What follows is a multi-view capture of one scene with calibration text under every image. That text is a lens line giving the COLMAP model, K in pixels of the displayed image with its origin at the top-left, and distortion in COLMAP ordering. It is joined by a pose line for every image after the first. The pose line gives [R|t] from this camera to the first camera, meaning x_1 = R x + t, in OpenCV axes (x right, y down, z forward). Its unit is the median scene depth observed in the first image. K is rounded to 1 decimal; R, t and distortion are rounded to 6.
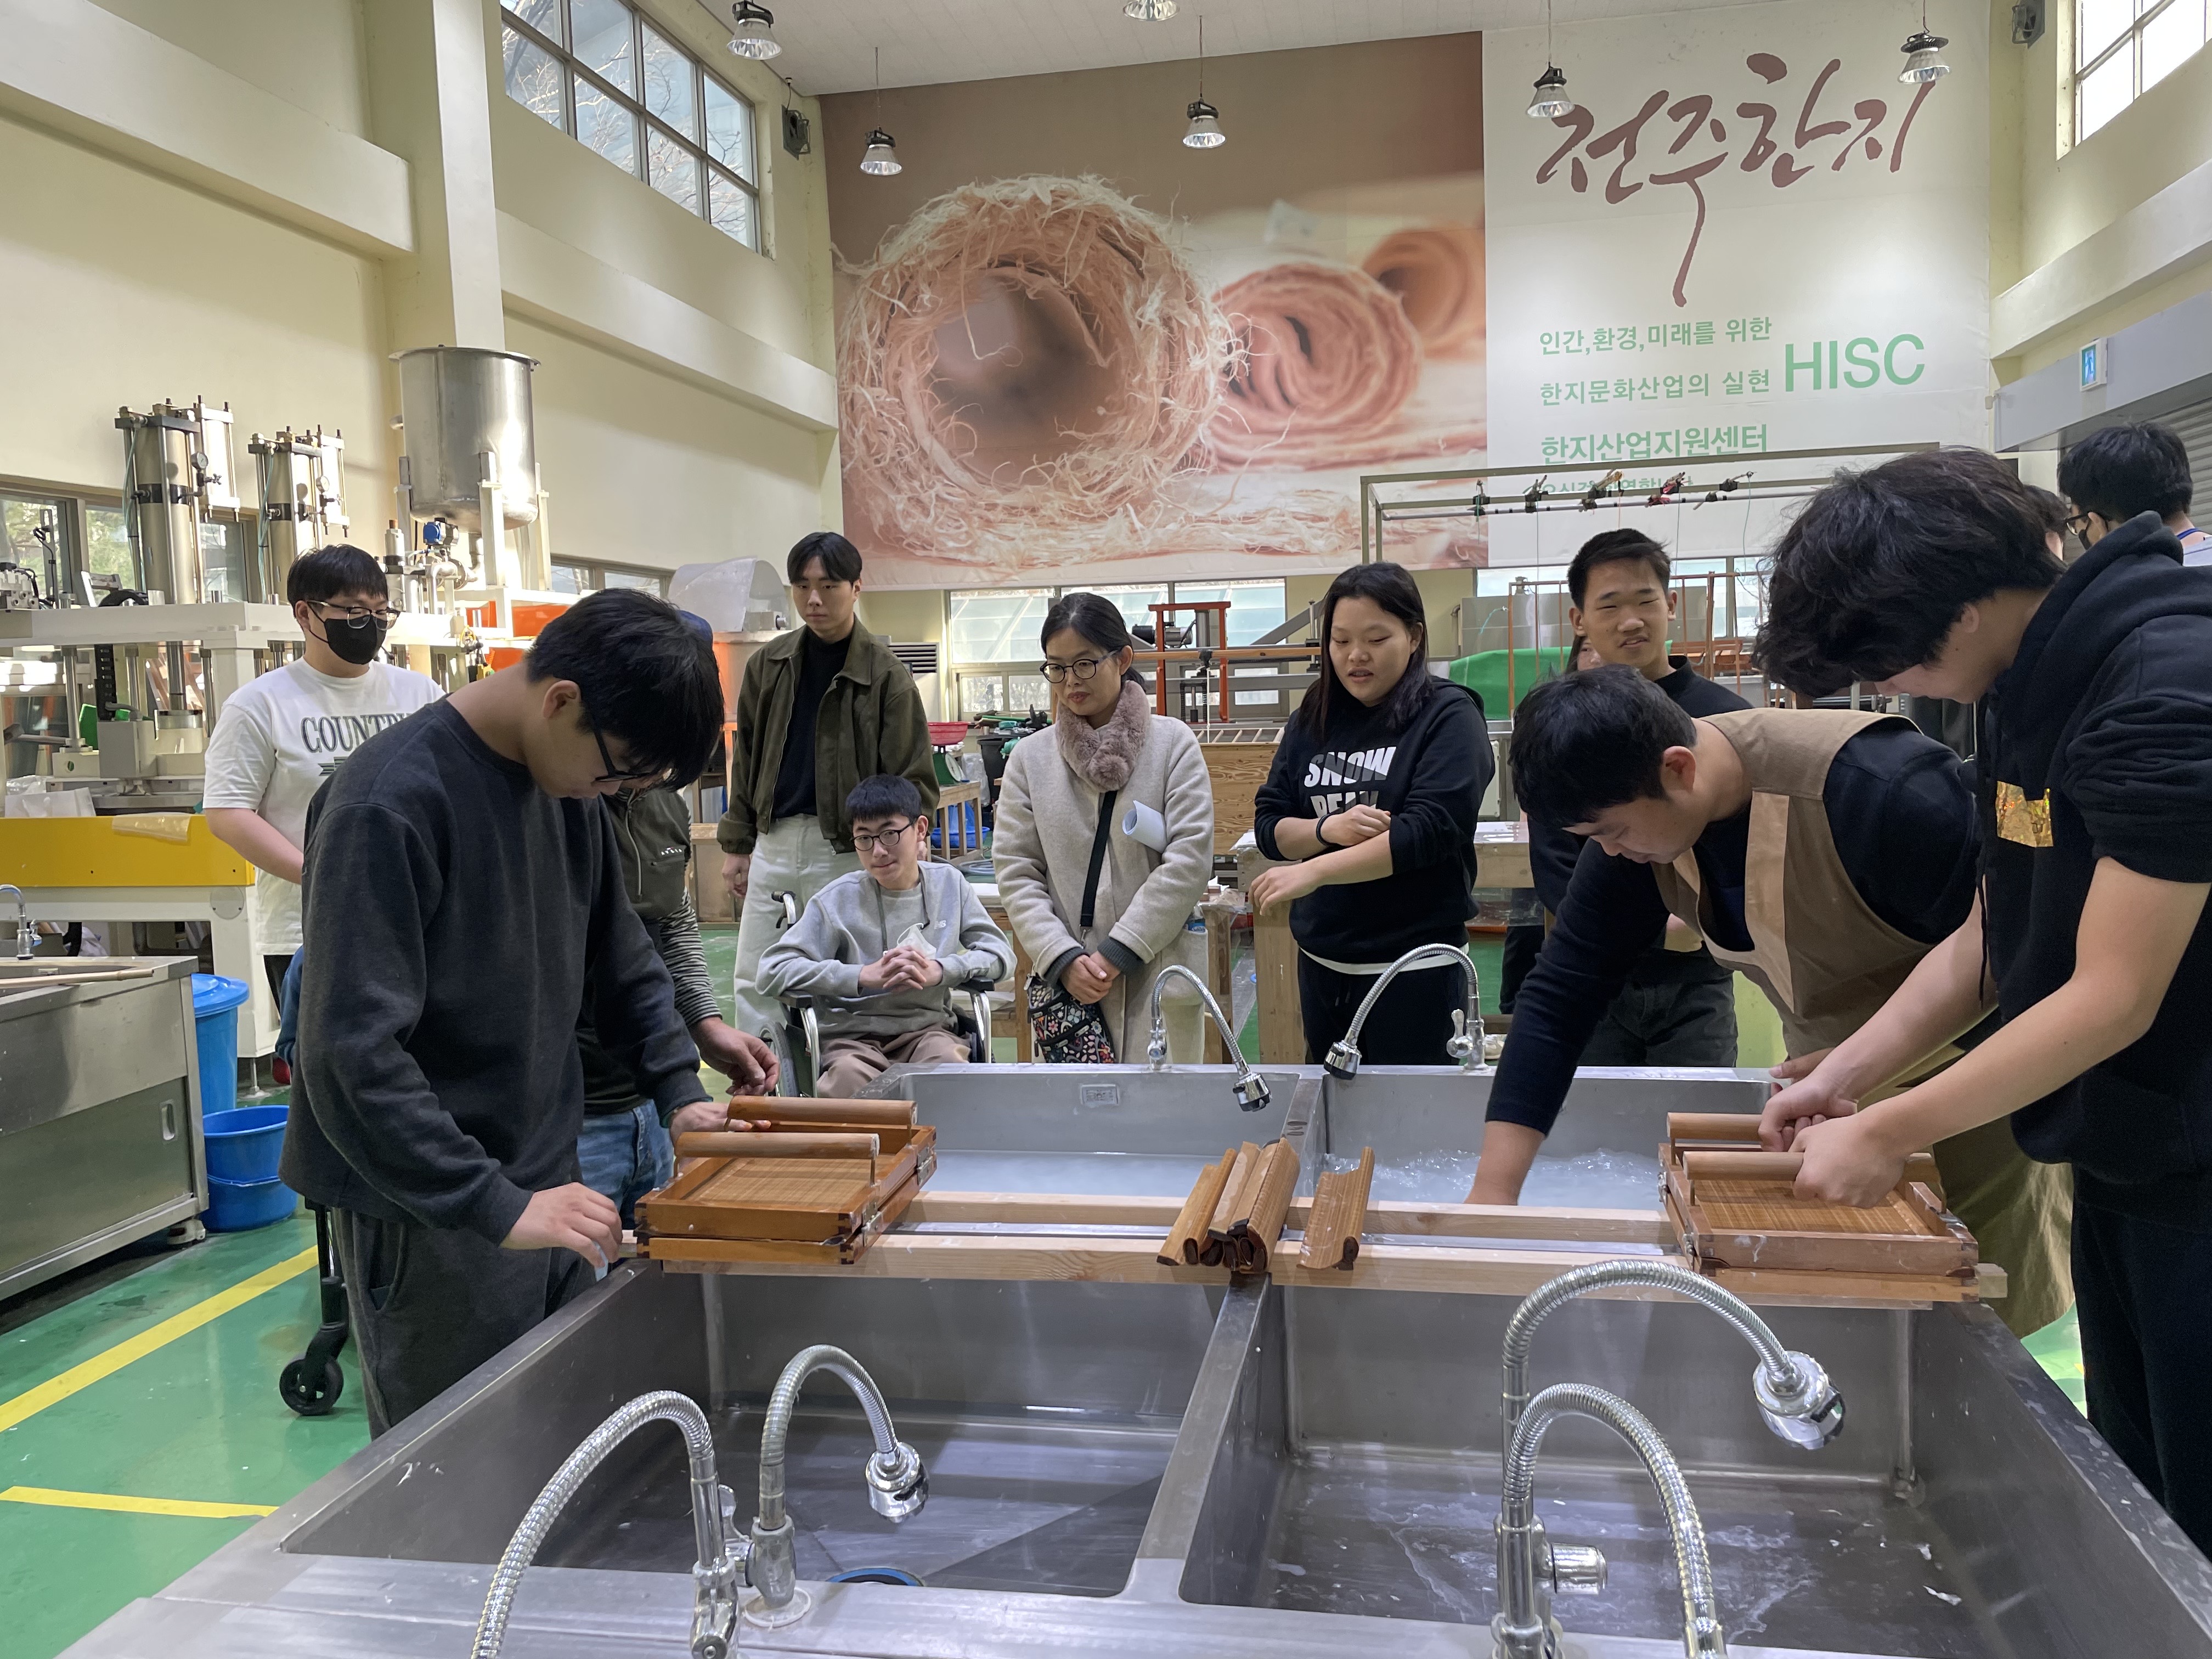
lens RADIAL K [[1683.0, 0, 1109.0], [0, 1683.0, 798.5], [0, 0, 1]] dist [0.061658, -0.081480]
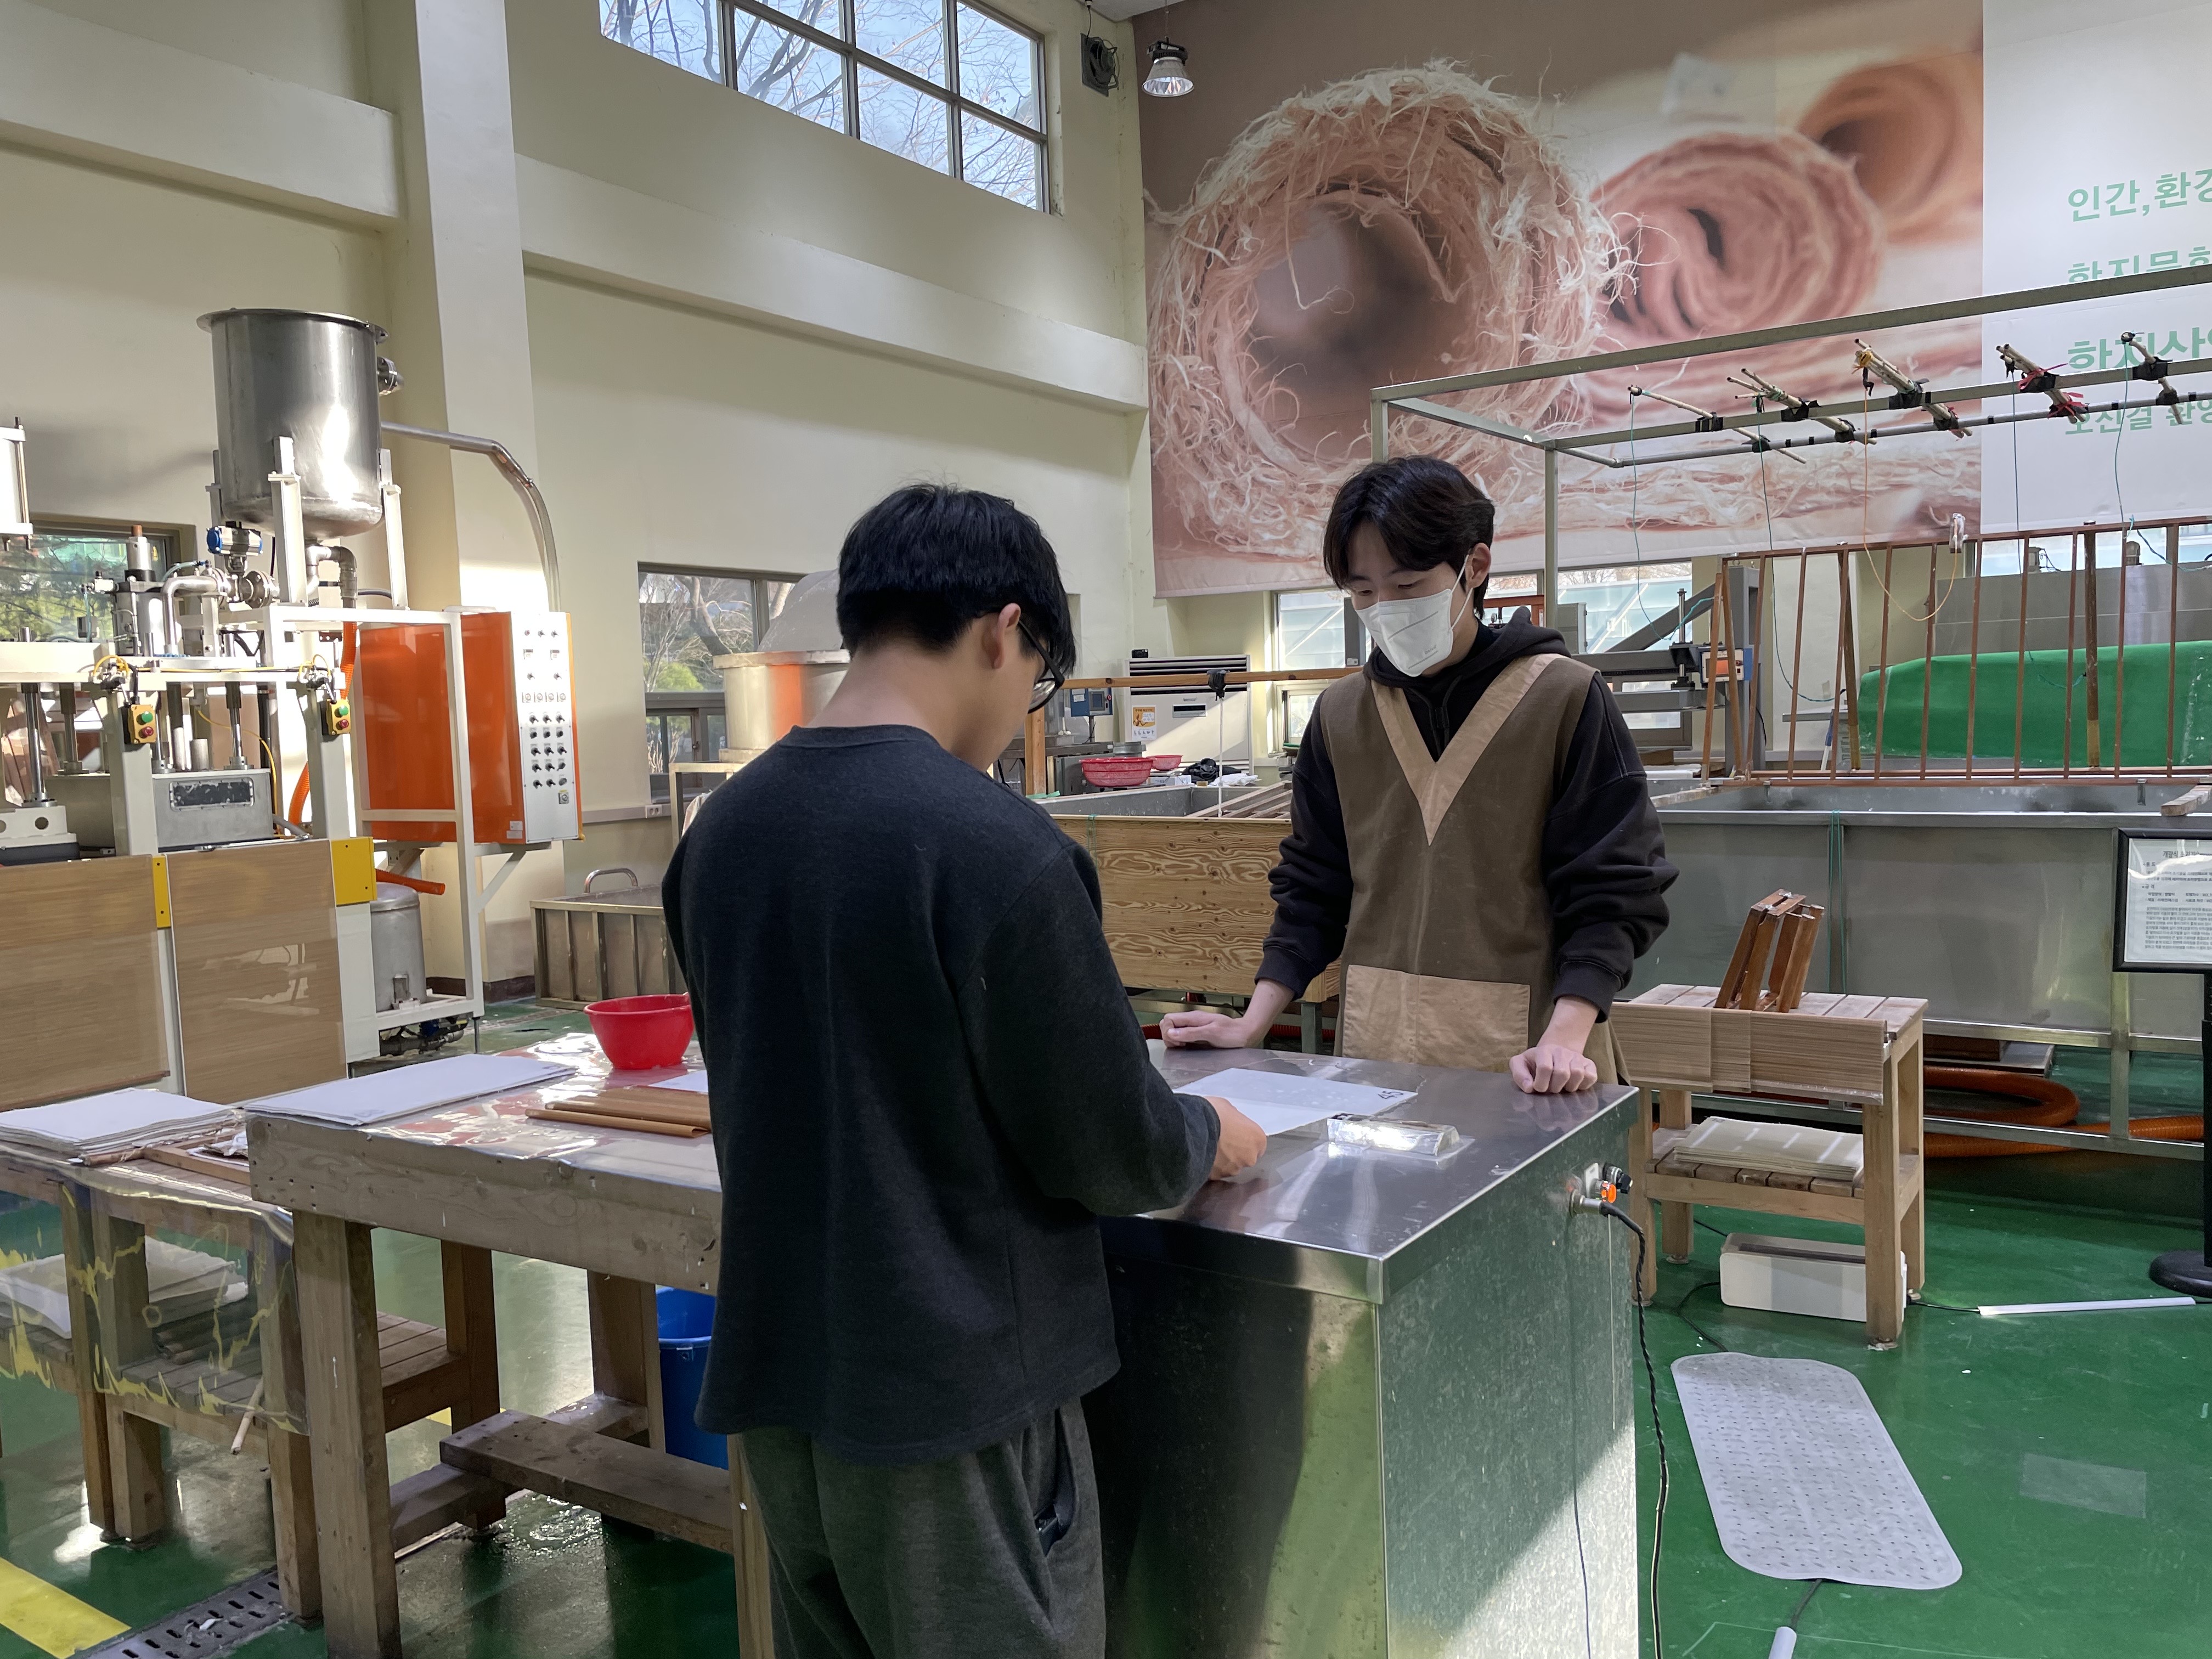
lens RADIAL K [[1683.0, 0, 1055.1], [0, 1683.0, 844.0], [0, 0, 1]] dist [0.061658, -0.081480]
pose [[0.922196, 0.028910, -0.385640, 0.144434], [-0.019889, 0.999428, 0.027362, -0.020195], [0.386211, -0.017564, 0.922243, 0.195845]]
